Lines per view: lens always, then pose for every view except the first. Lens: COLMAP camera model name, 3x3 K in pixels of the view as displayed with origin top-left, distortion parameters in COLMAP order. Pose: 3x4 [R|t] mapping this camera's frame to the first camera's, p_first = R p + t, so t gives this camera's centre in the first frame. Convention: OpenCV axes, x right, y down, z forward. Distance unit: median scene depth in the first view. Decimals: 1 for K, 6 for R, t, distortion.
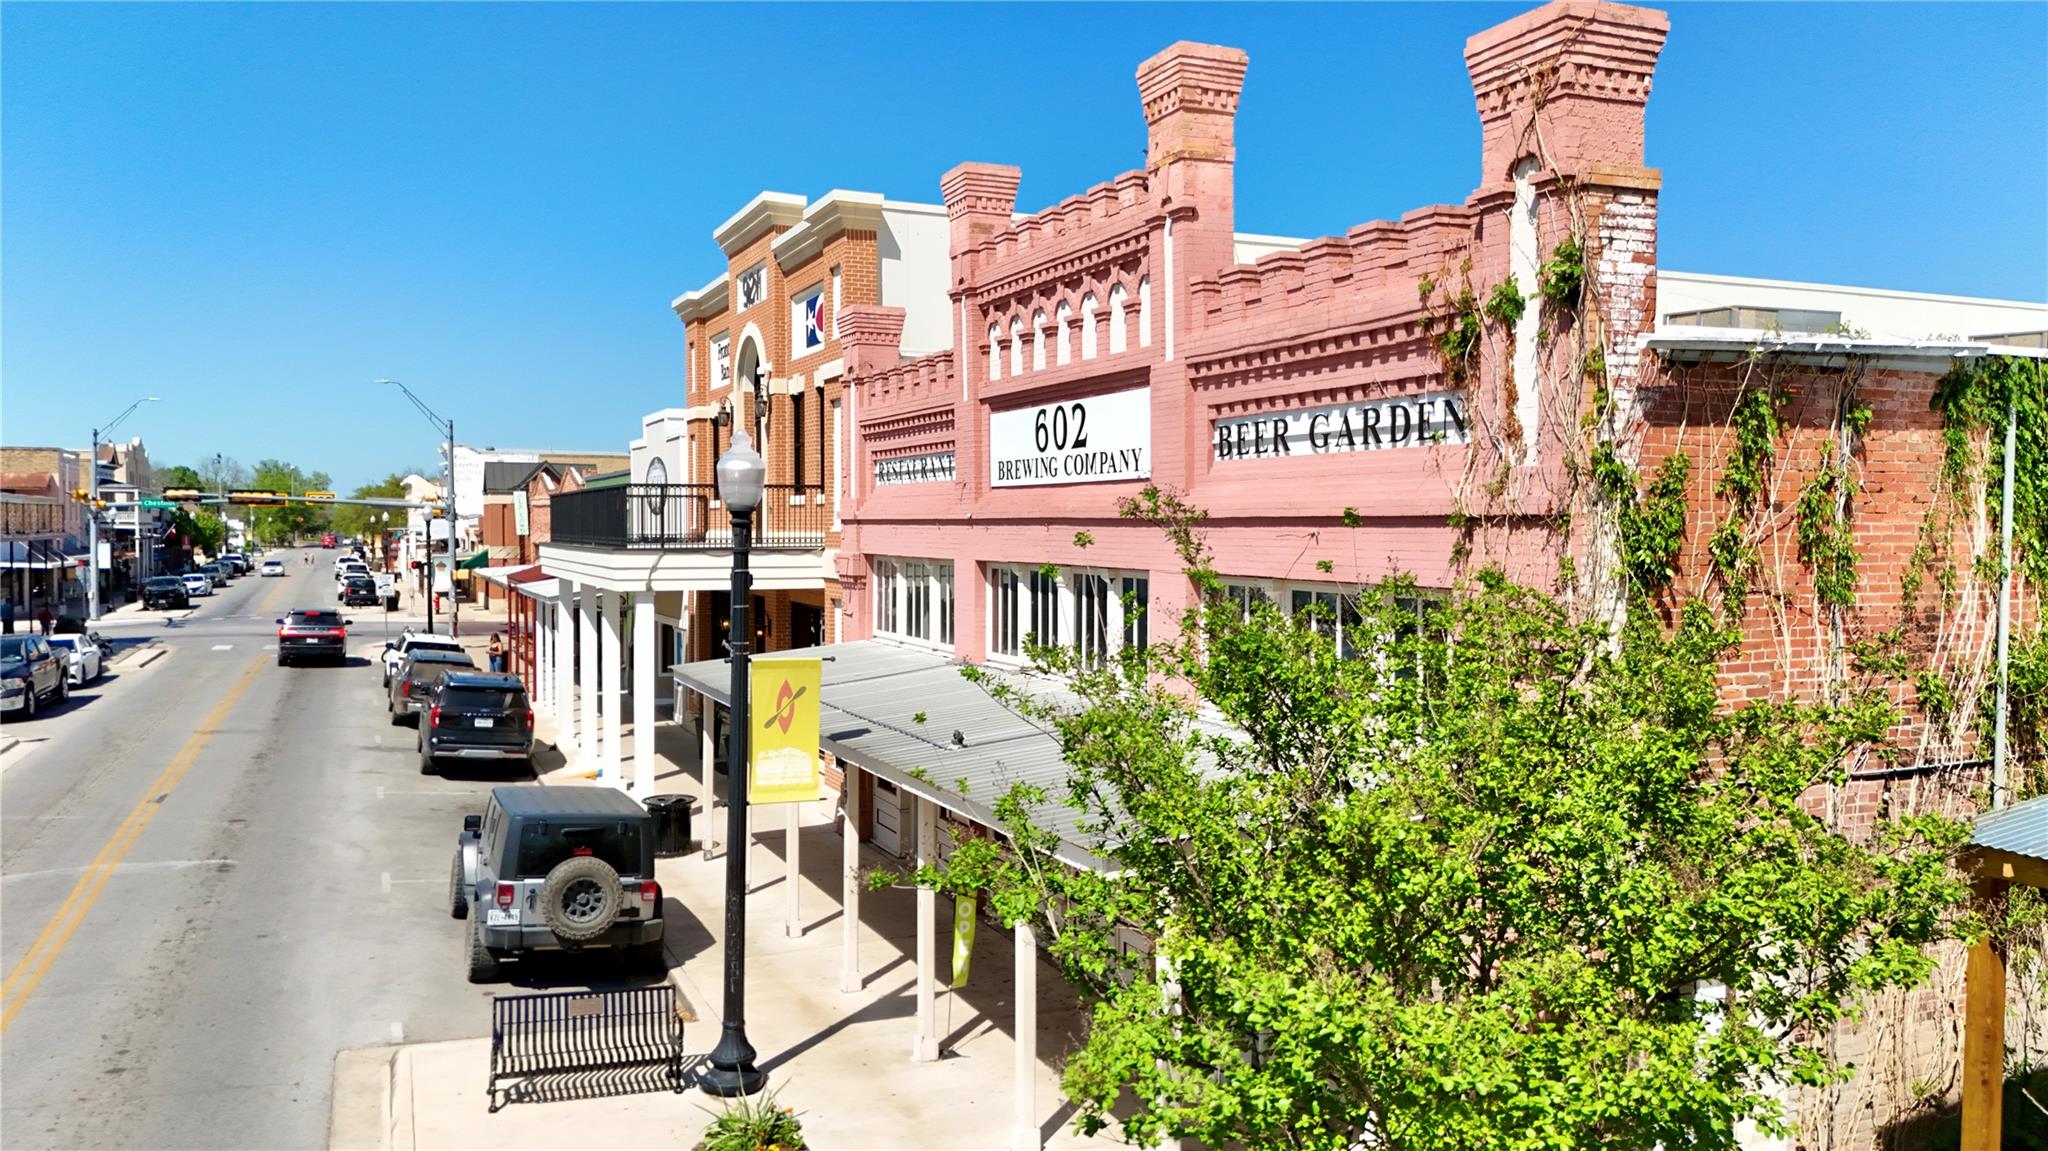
lens RADIAL K [[1506.5, 0, 1012.7], [0, 1506.5, 554.5], [0, 0, 1]] dist [0.060576, -0.056842]
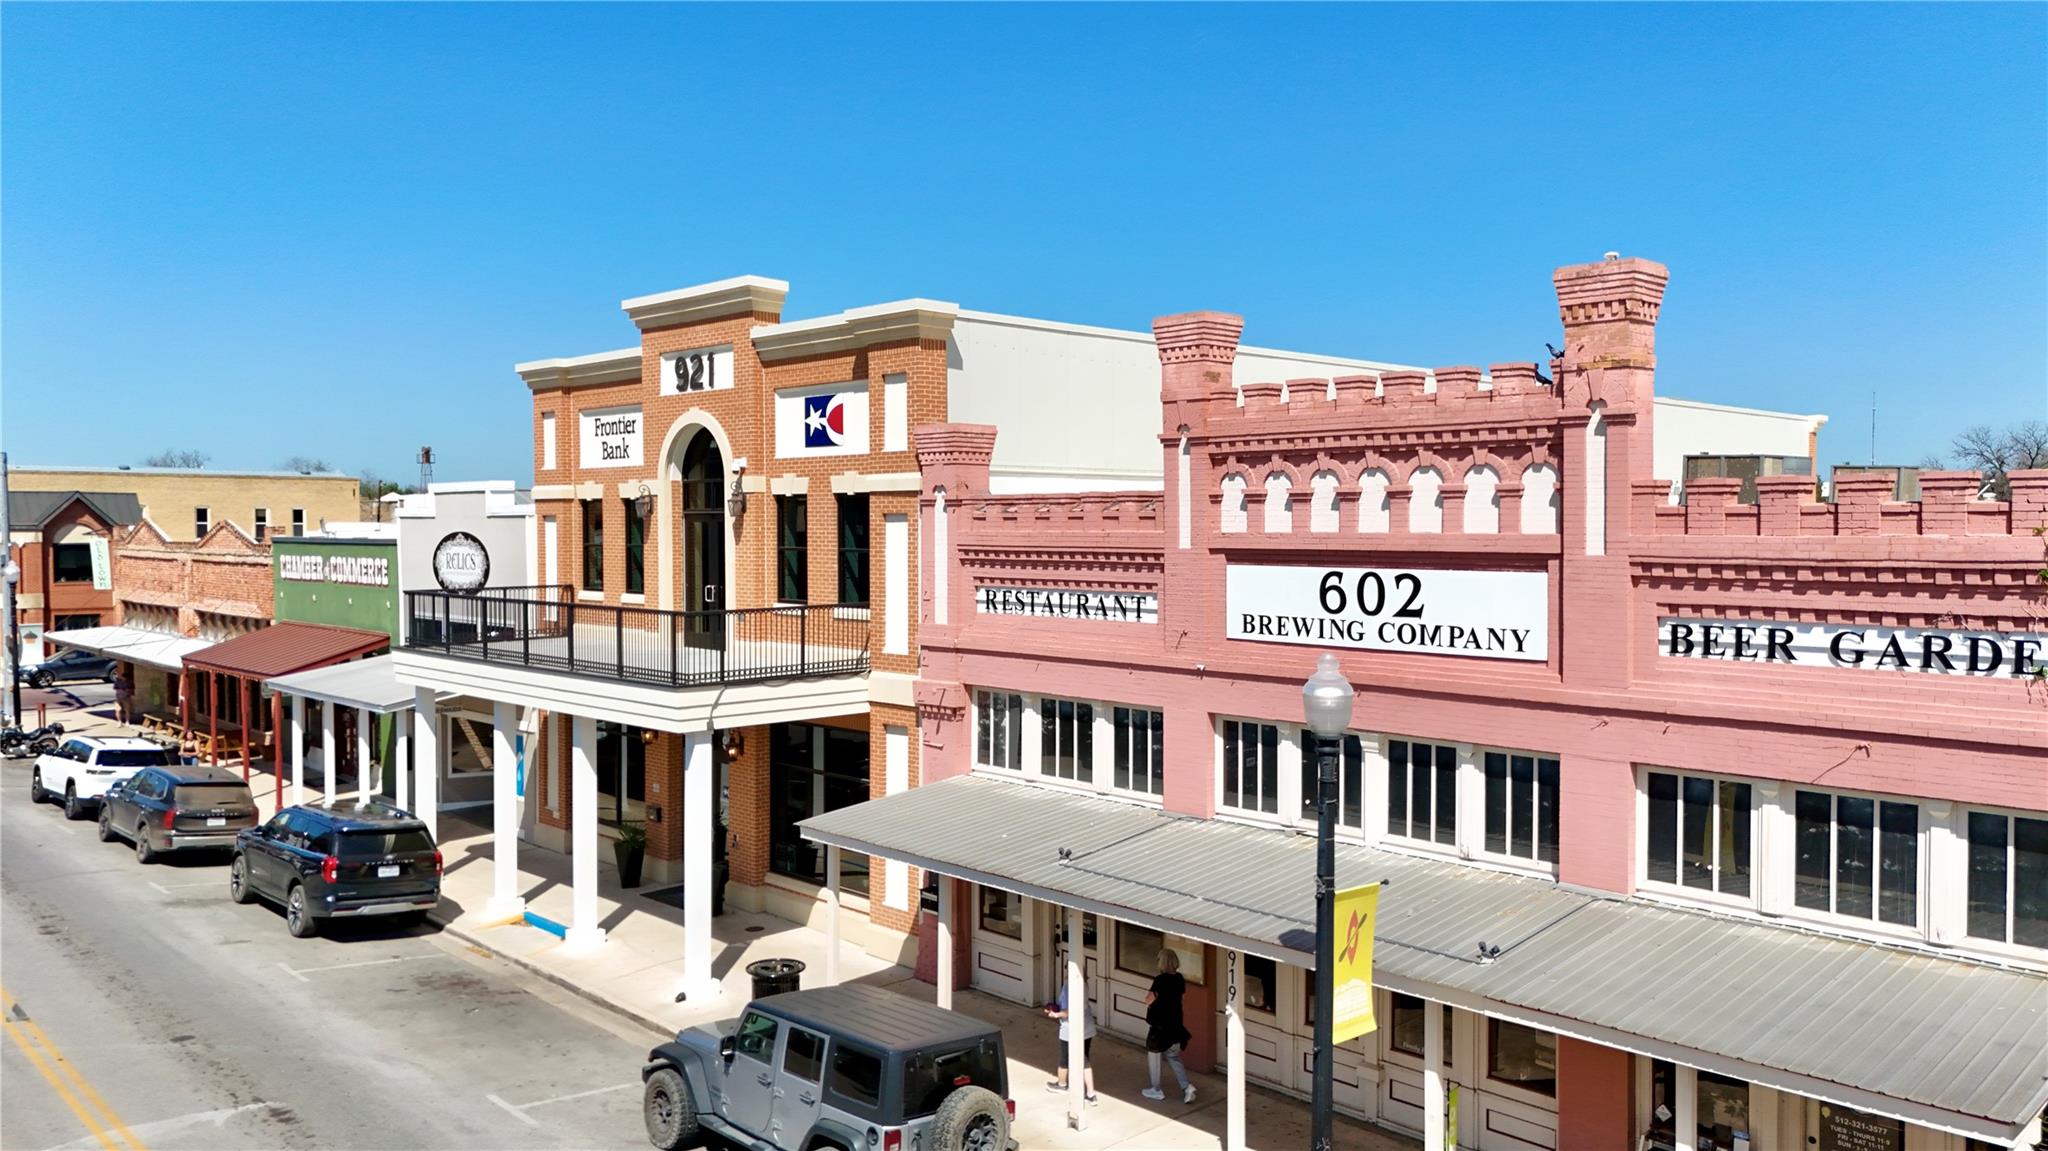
lens RADIAL K [[1506.5, 0, 1011.1], [0, 1506.5, 550.8], [0, 0, 1]] dist [0.060576, -0.056842]
pose [[0.940440, -0.010414, 0.339799, -0.621925], [0.010812, 0.999941, 0.000722, -0.134449], [-0.339787, 0.002995, 0.940498, 0.150274]]
